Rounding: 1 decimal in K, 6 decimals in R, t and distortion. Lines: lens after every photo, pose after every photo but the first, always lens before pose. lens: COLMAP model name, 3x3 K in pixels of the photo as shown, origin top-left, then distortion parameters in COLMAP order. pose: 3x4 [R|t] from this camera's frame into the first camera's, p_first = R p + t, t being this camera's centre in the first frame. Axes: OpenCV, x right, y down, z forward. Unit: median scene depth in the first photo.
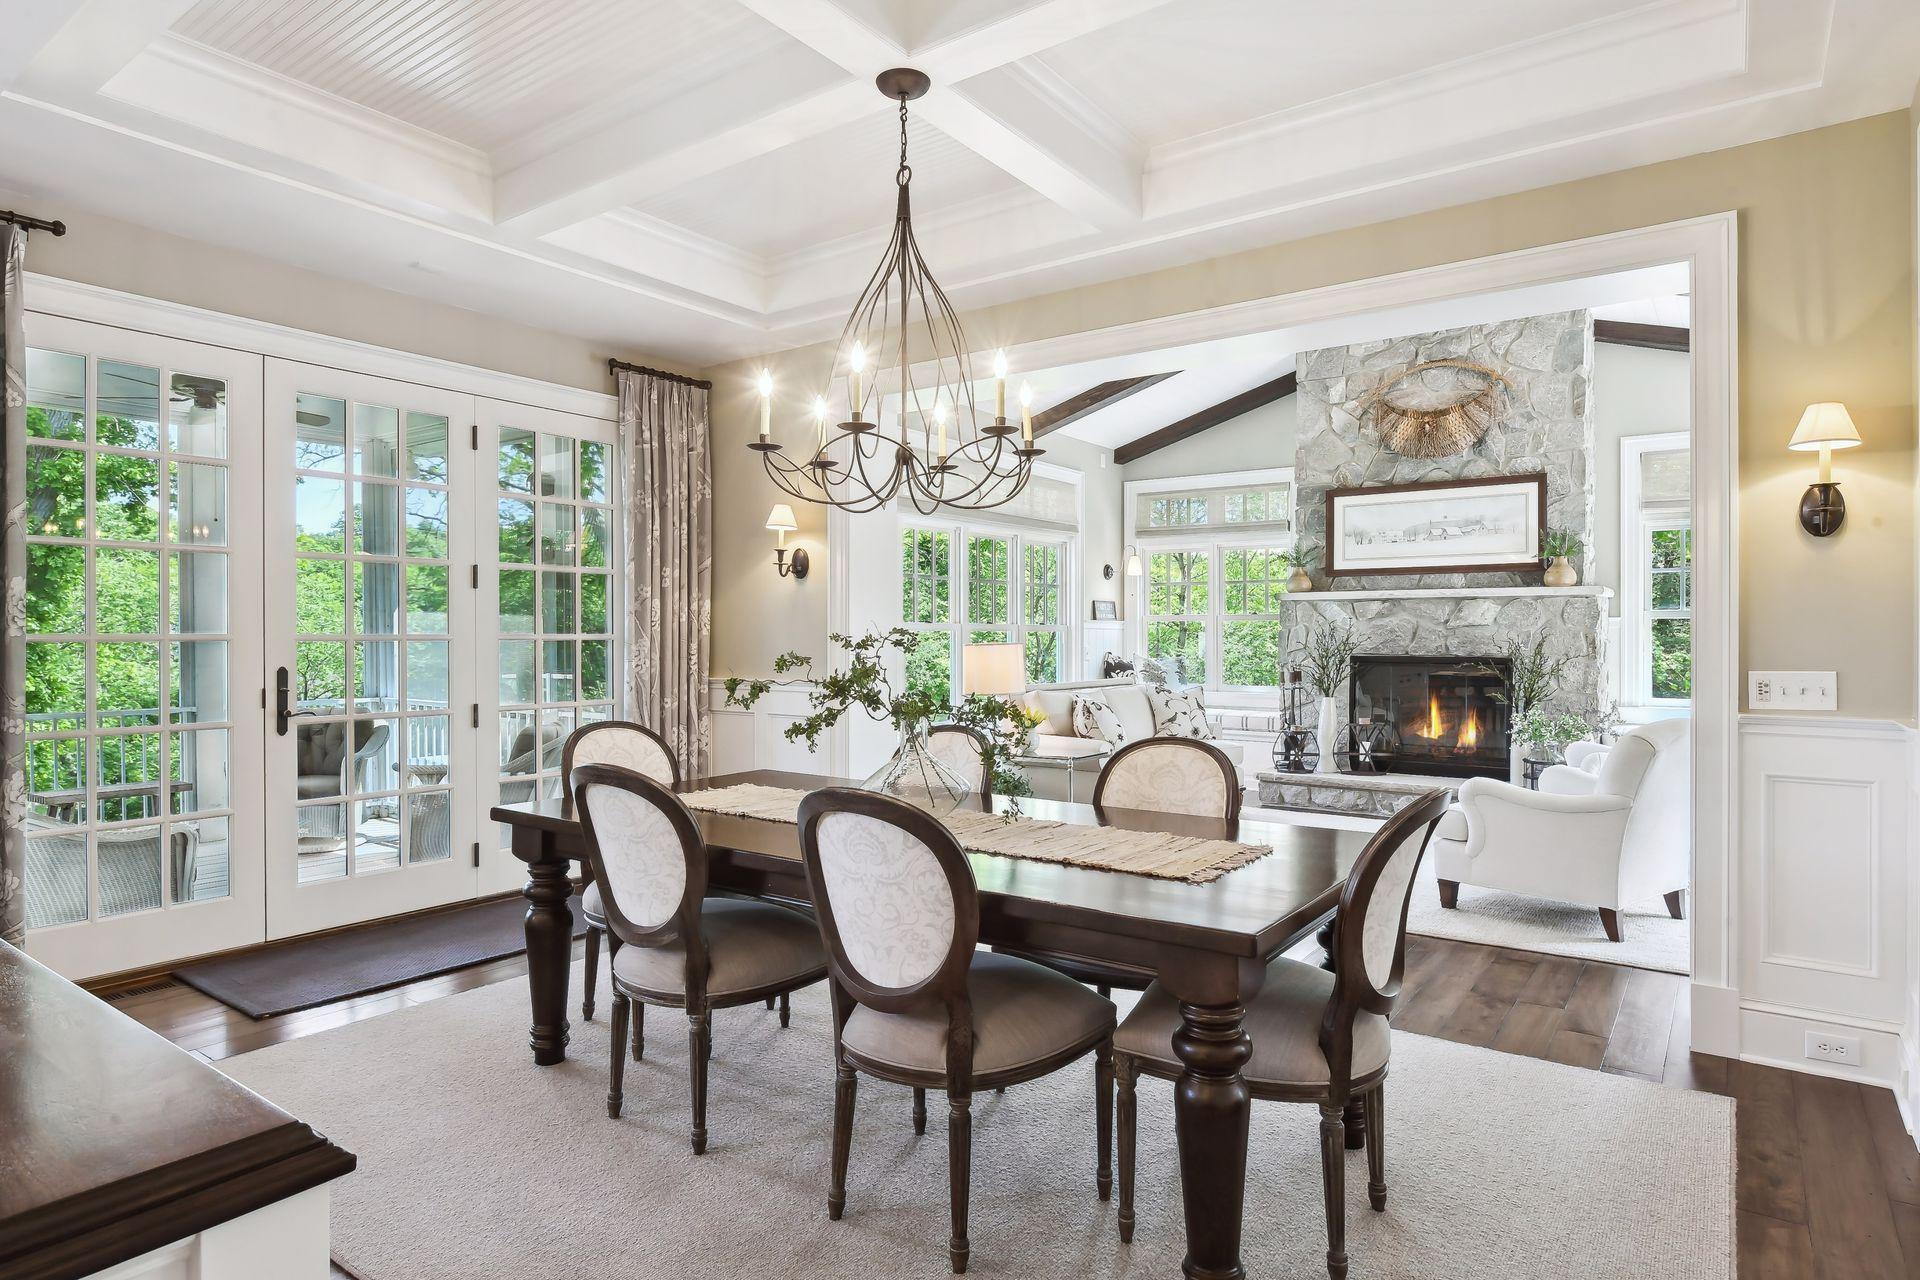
lens RADIAL K [[1085.1, 0, 954.0], [0, 1085.1, 641.4], [0, 0, 1]] dist [0.004736, 0.000390]
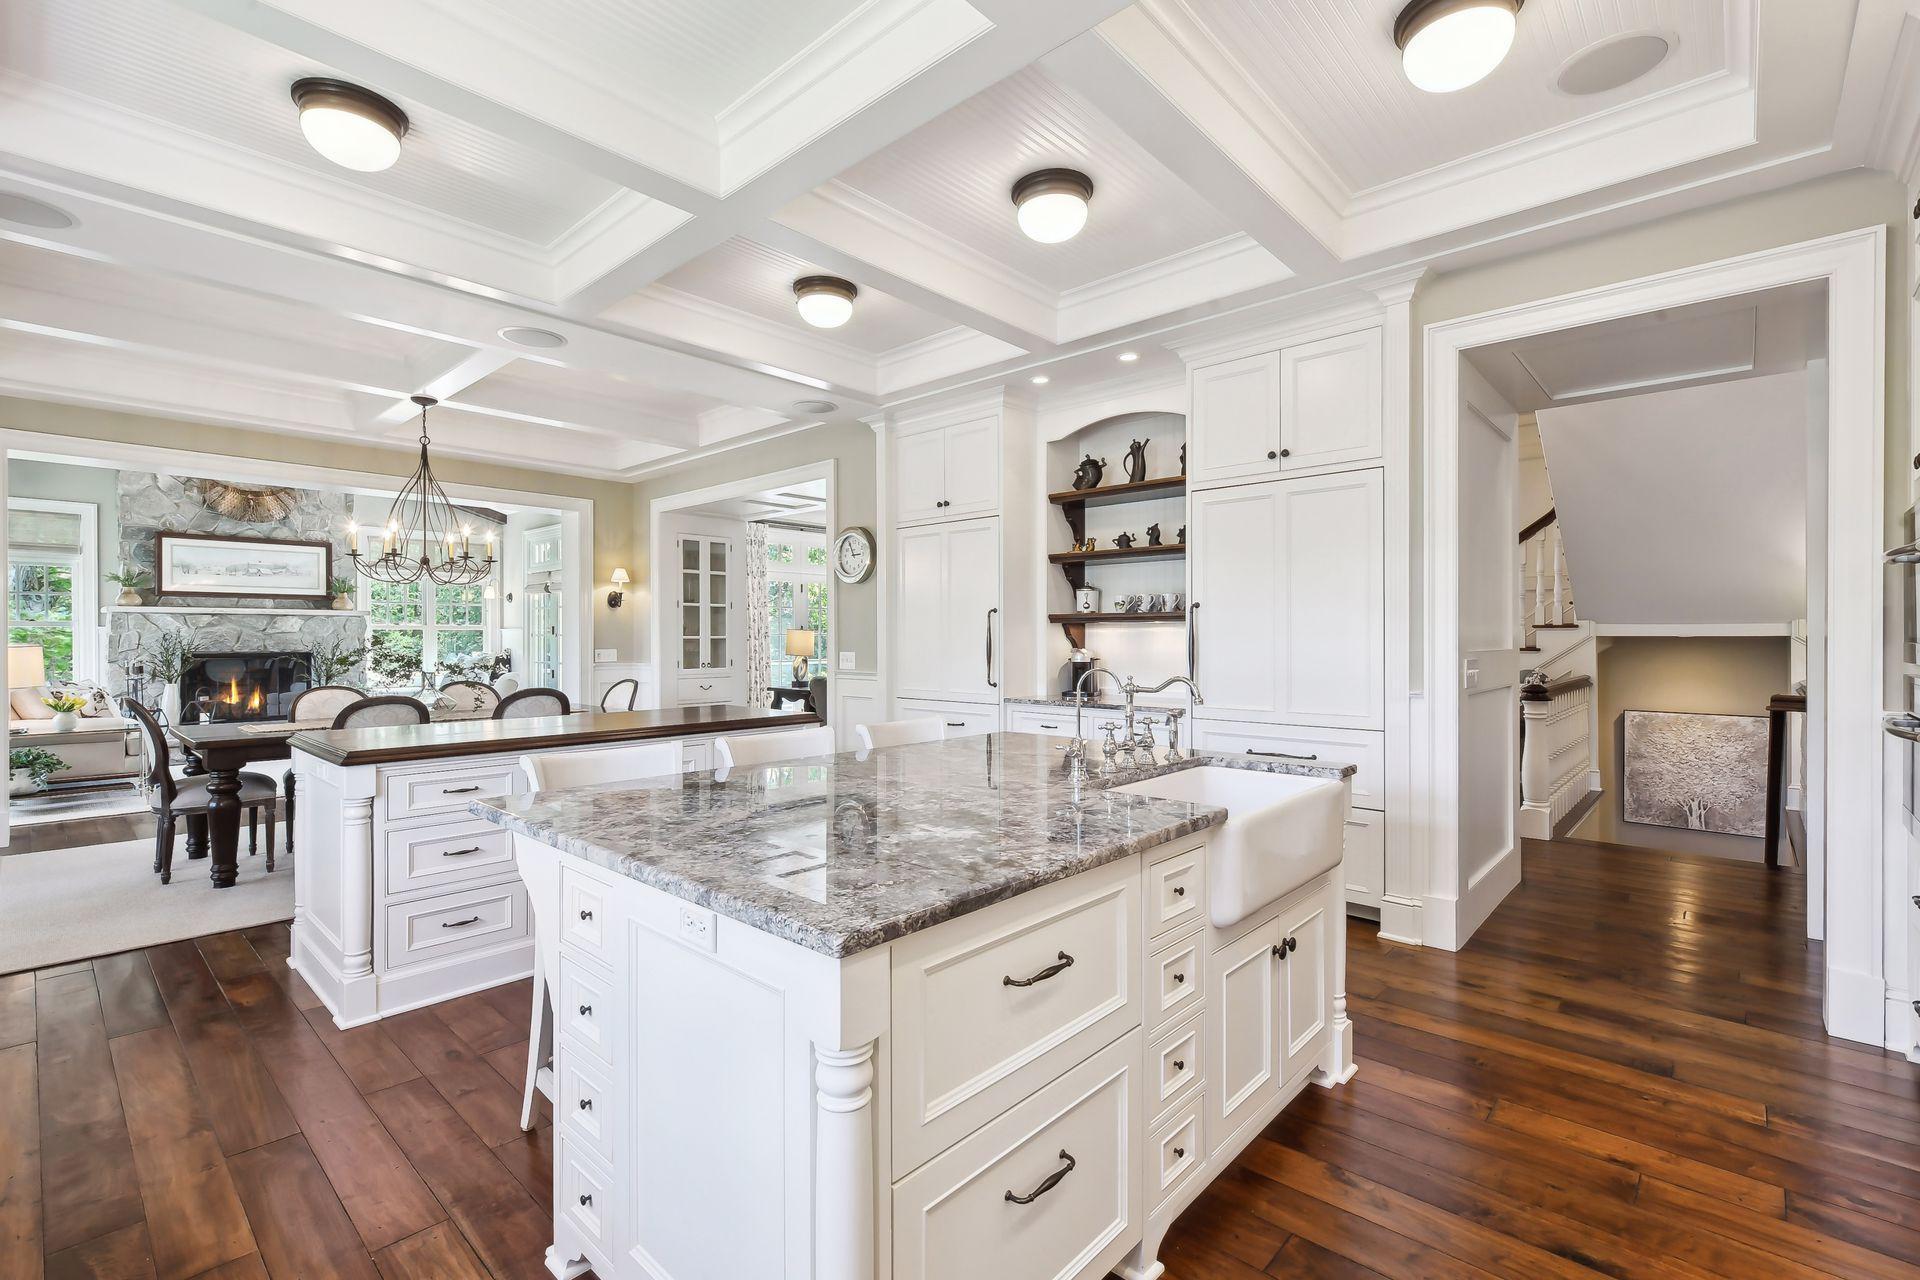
lens RADIAL K [[854.4, 0, 961.5], [0, 854.4, 639.6], [0, 0, 1]] dist [0.000737, -0.000531]
pose [[0.121553, -0.002231, 0.992582, -0.621192], [0.007607, 0.999970, 0.001316, 0.001599], [-0.992556, 0.007390, 0.121566, -0.130494]]
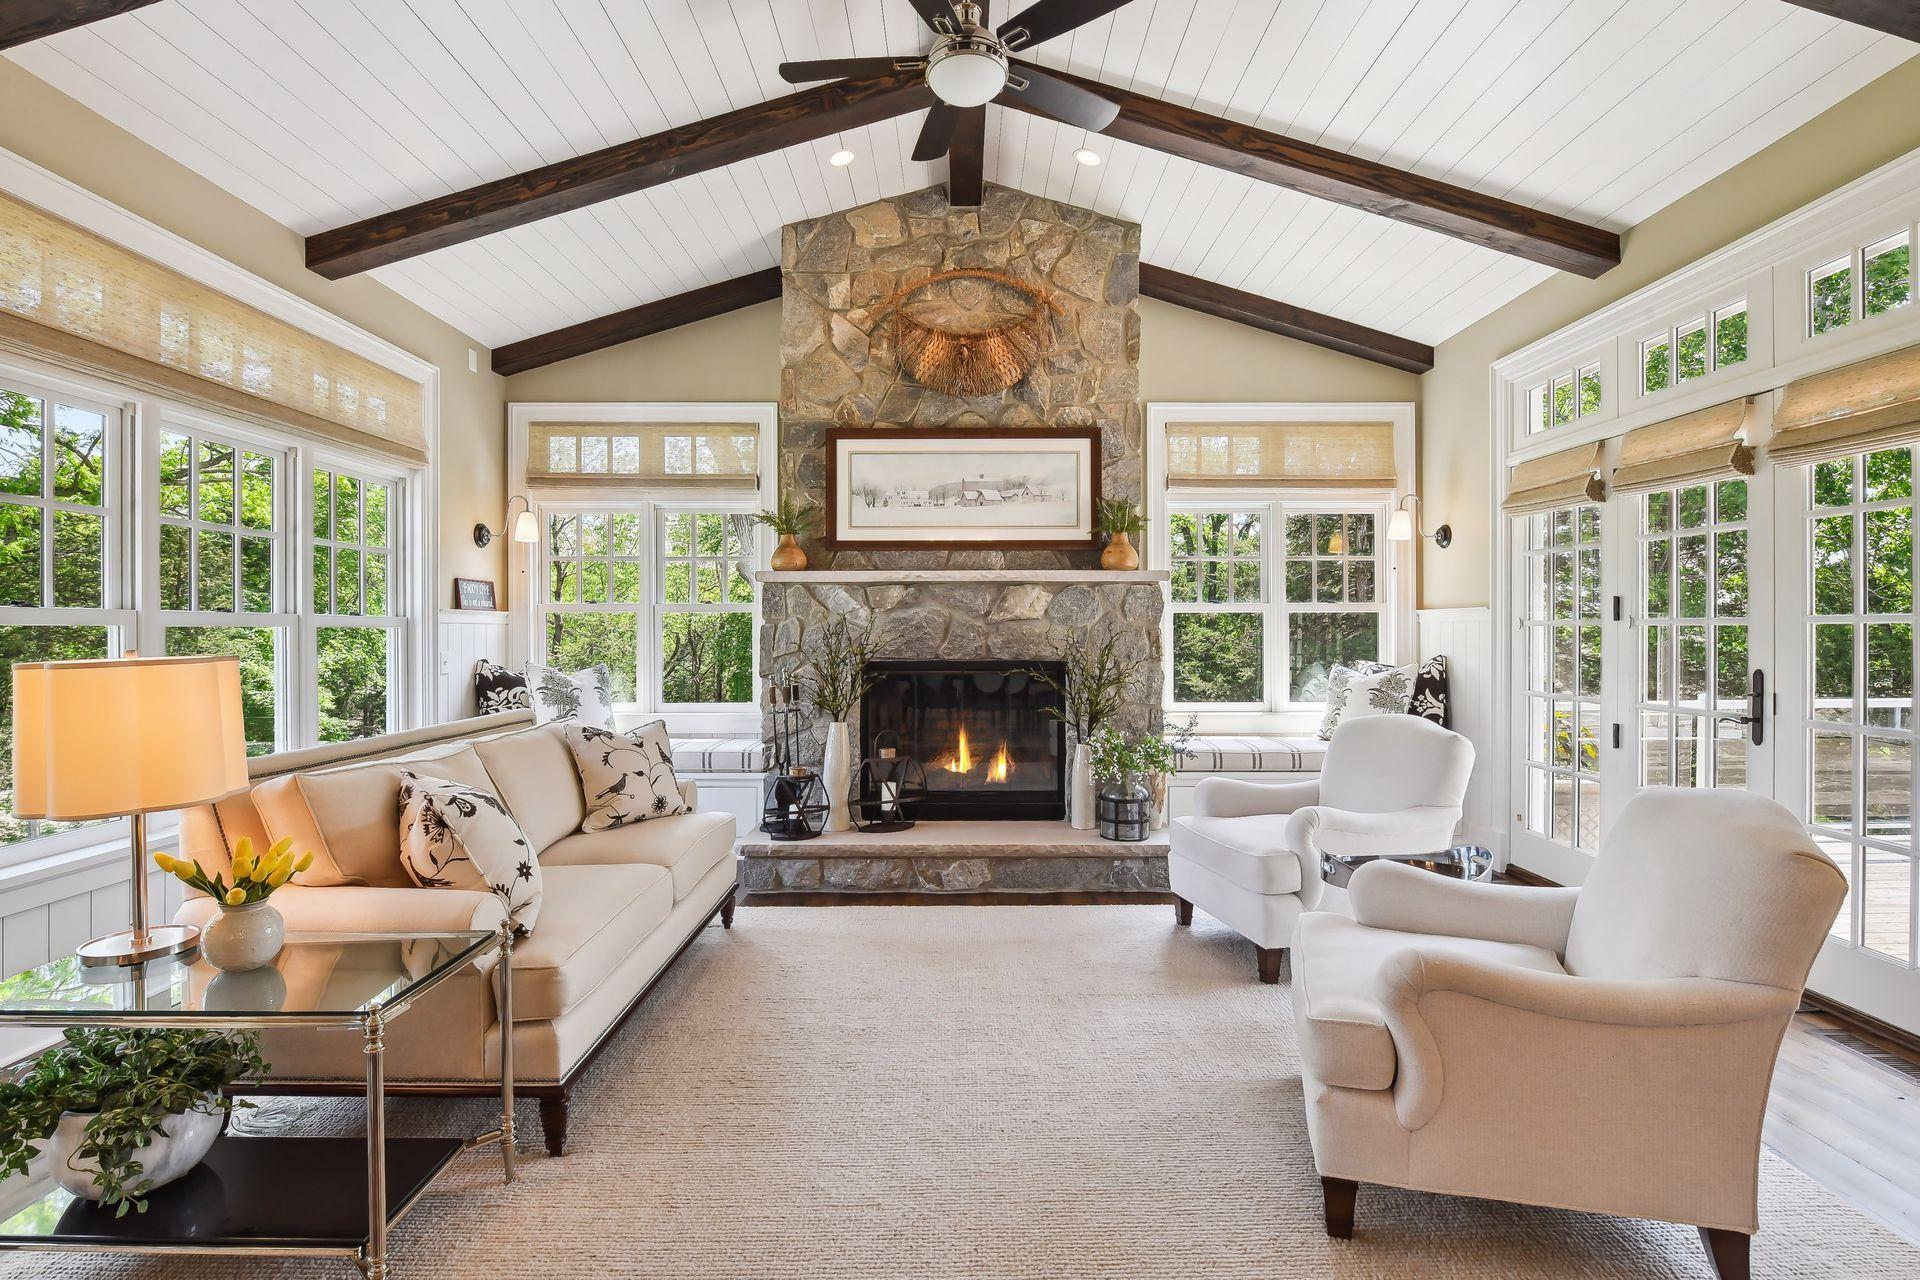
lens RADIAL K [[925.4, 0, 963.1], [0, 925.4, 625.5], [0, 0, 1]] dist [-0.000639, 0.000175]
pose [[0.809006, 0.001942, 0.587797, 0.062939], [0.005049, 0.999935, -0.010254, -0.003805], [-0.587778, 0.011263, 0.808944, 0.482993]]
